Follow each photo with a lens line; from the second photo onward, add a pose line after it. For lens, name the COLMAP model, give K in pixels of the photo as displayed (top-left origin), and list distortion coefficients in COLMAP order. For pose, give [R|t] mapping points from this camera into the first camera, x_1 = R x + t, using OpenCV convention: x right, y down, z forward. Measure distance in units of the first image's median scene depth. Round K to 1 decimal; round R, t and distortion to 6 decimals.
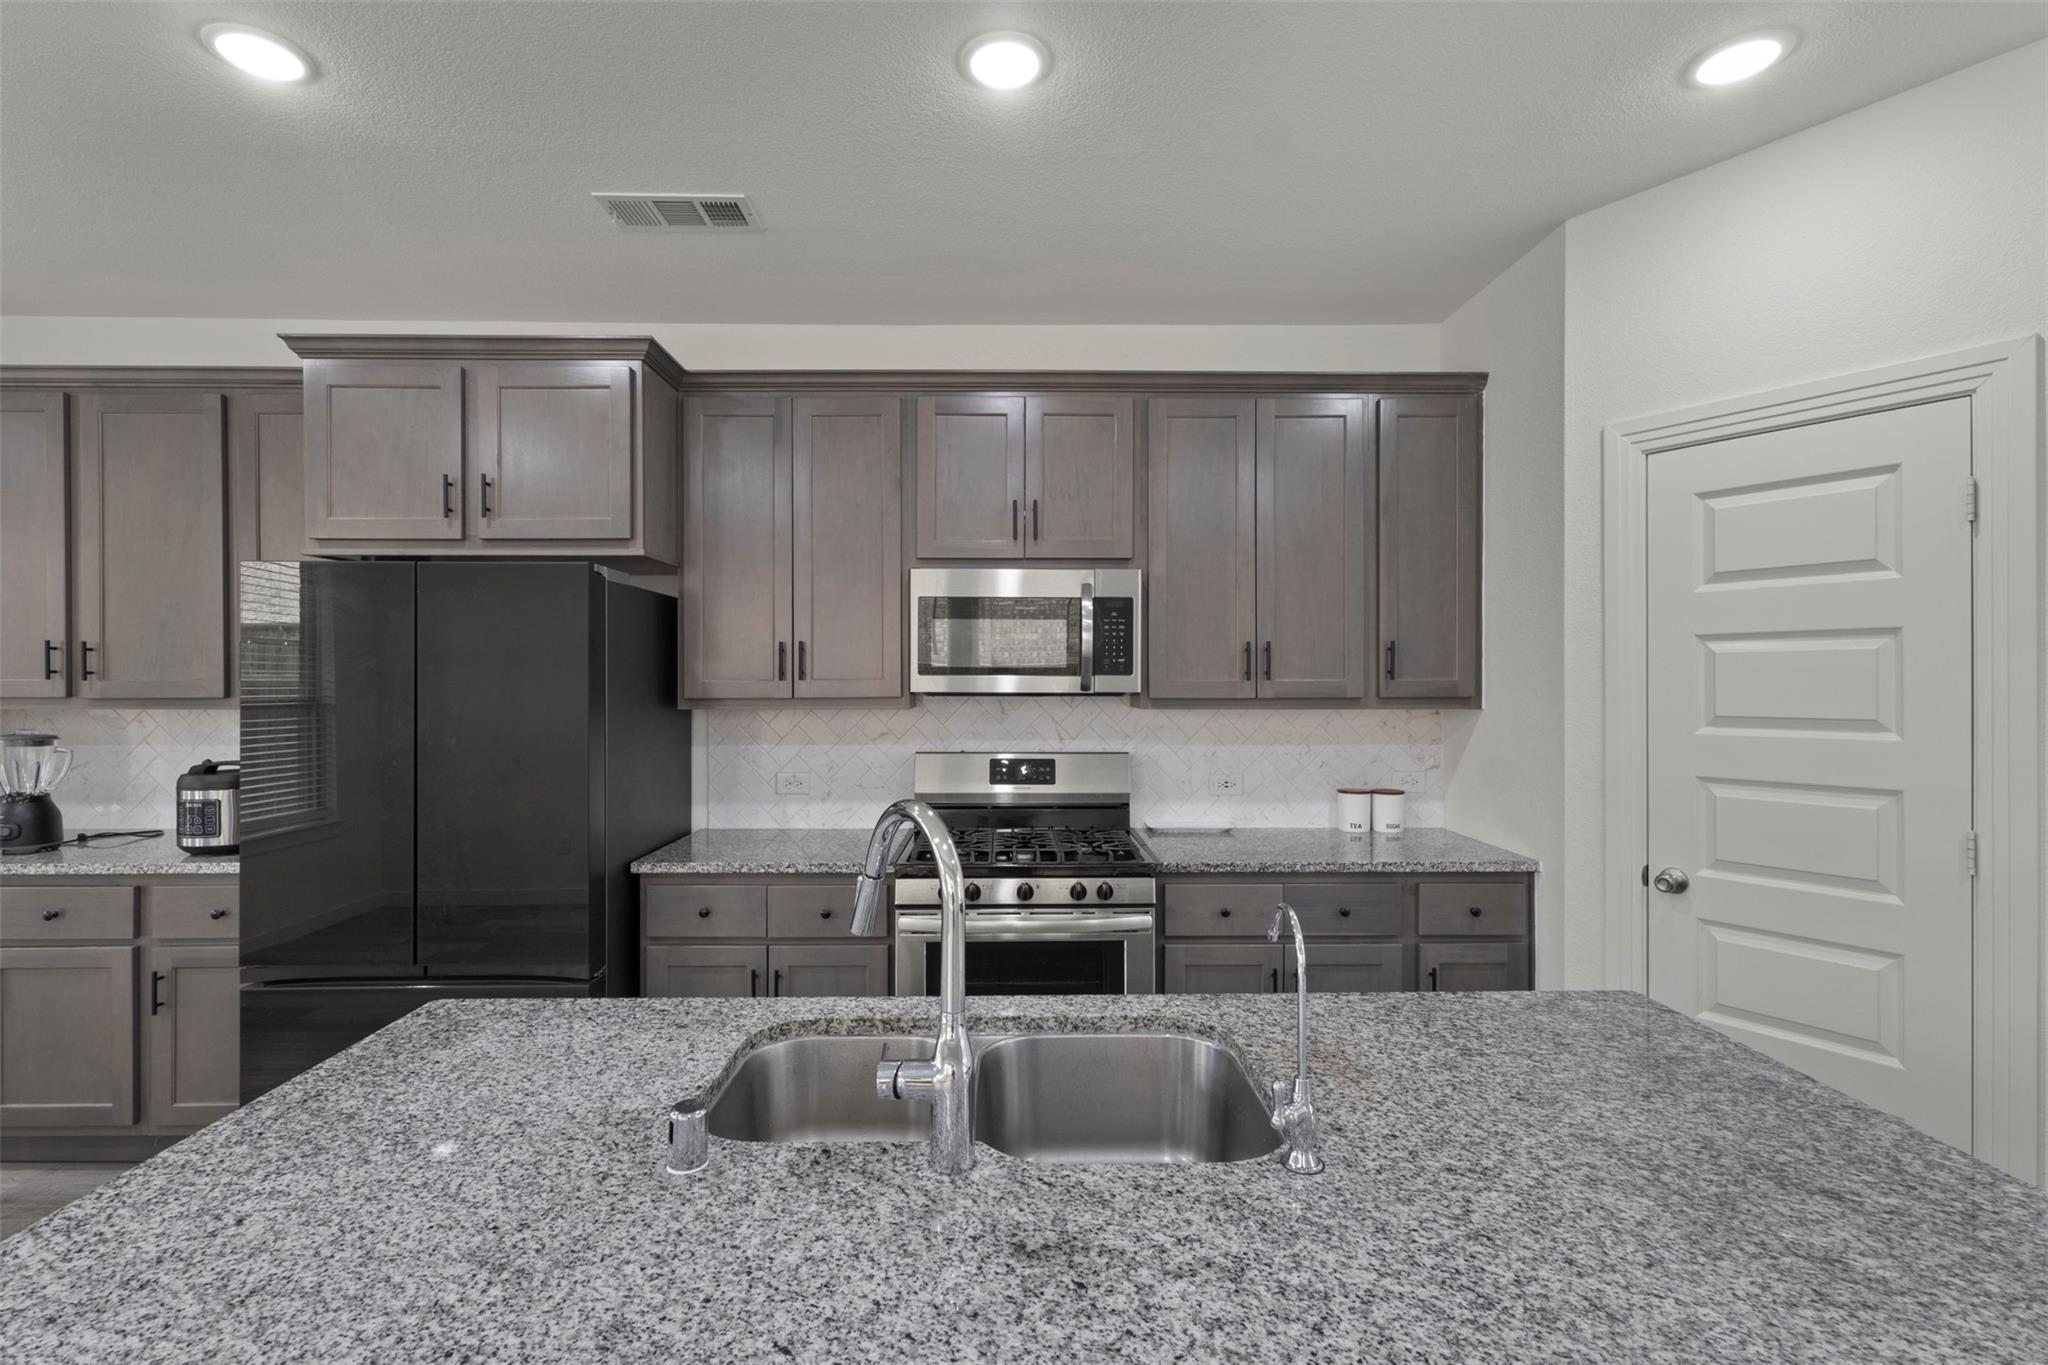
lens RADIAL K [[935.0, 0, 1019.0], [0, 935.0, 681.8], [0, 0, 1]] dist [-0.000341, 0.001183]
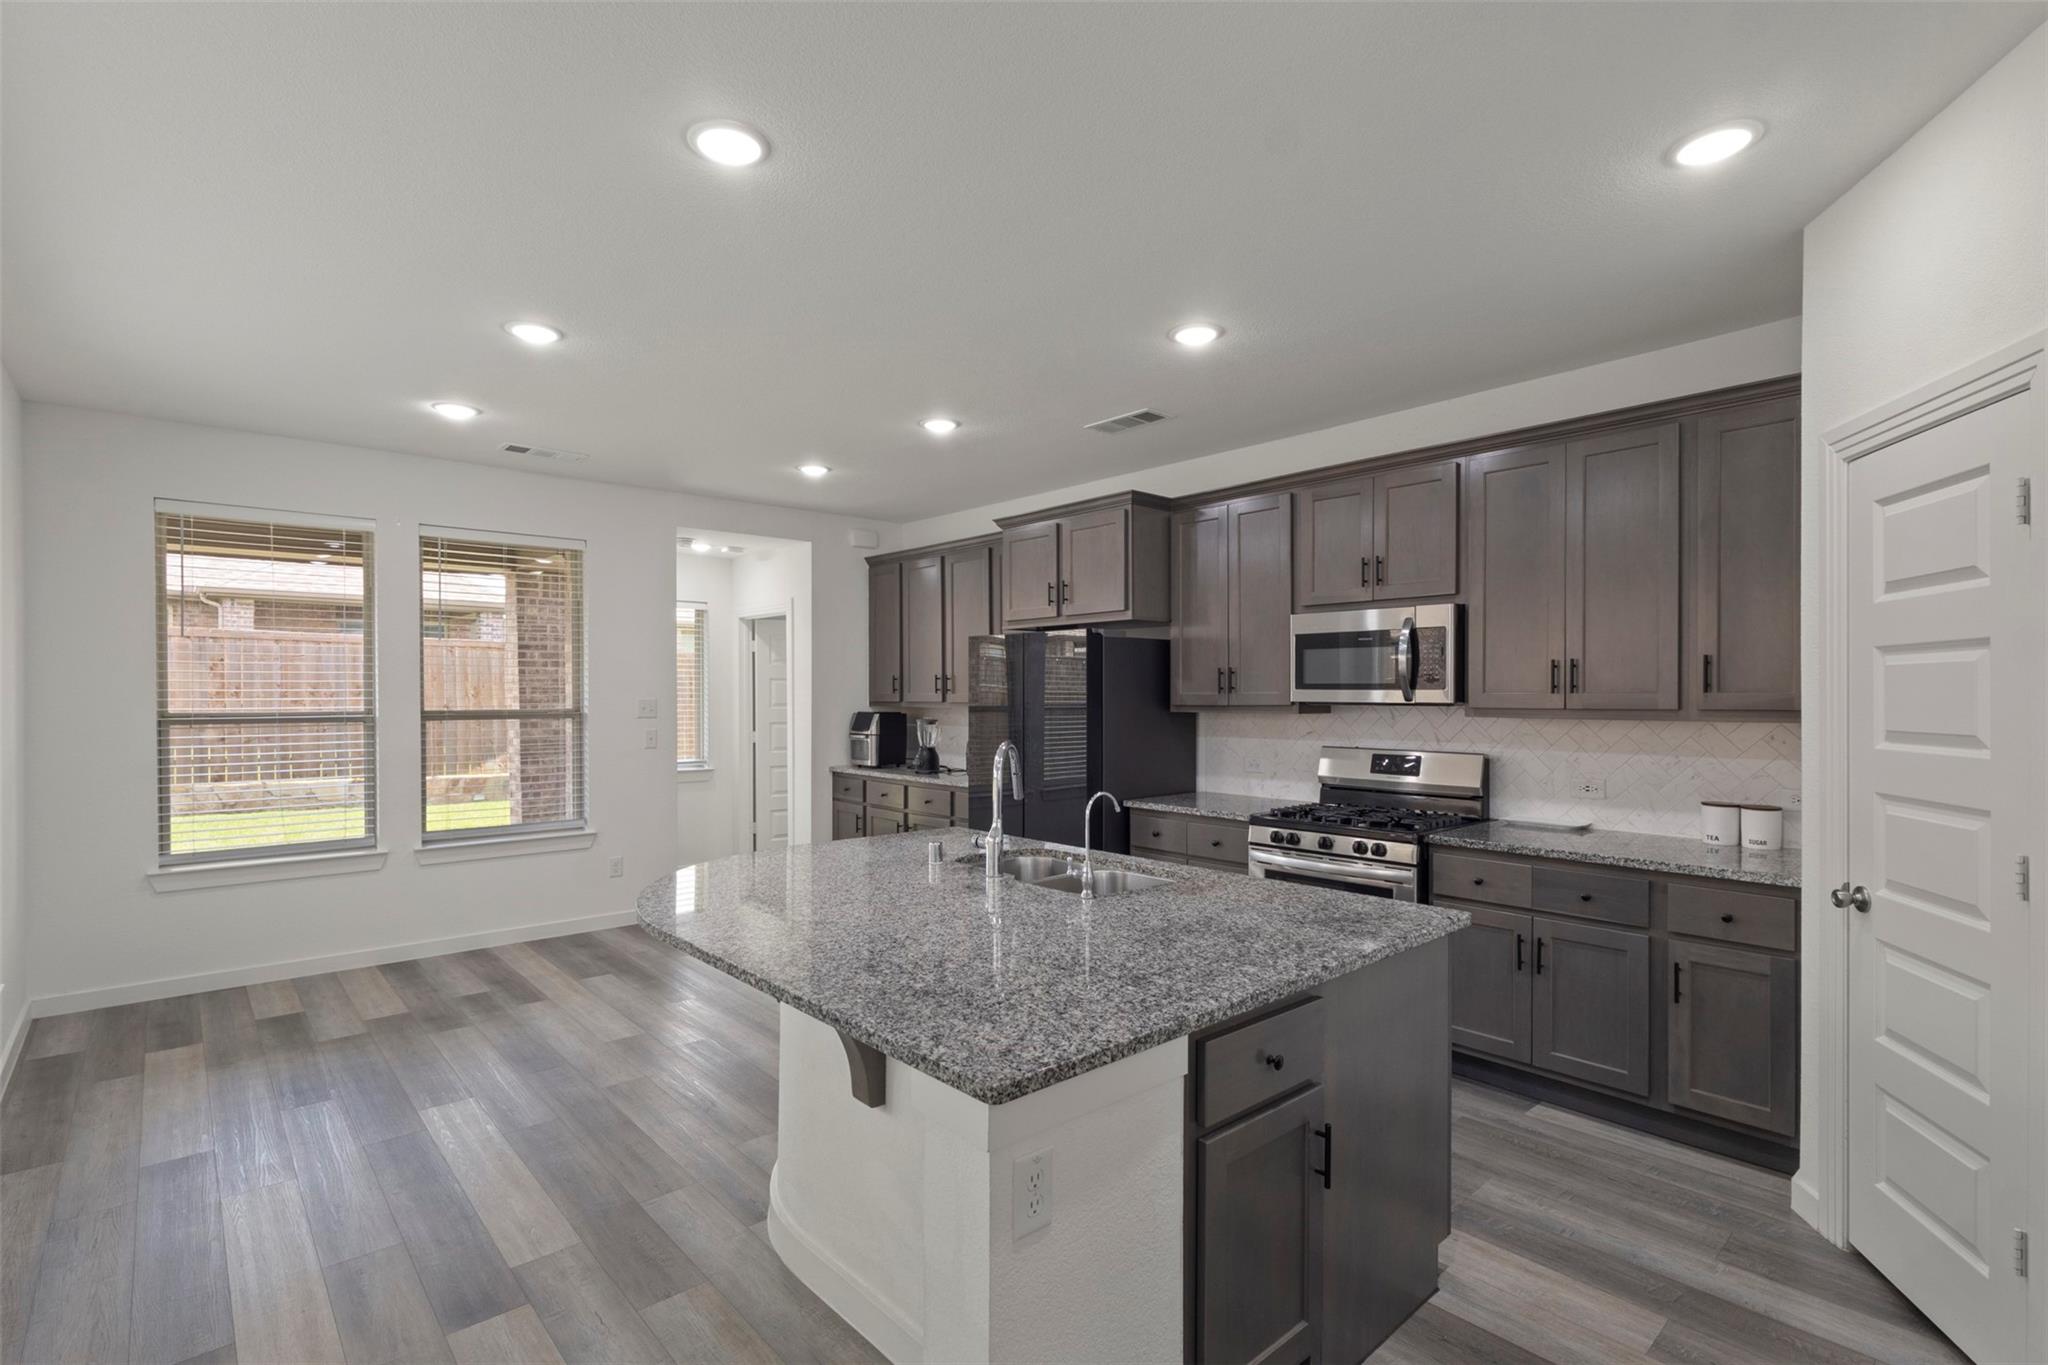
lens RADIAL K [[935.0, 0, 1024.8], [0, 935.0, 699.5], [0, 0, 1]] dist [-0.000341, 0.001183]
pose [[0.658948, 0.004924, -0.752173, 0.682555], [-0.000248, 0.999980, 0.006329, -0.000954], [0.752189, -0.003983, 0.658936, -0.237760]]
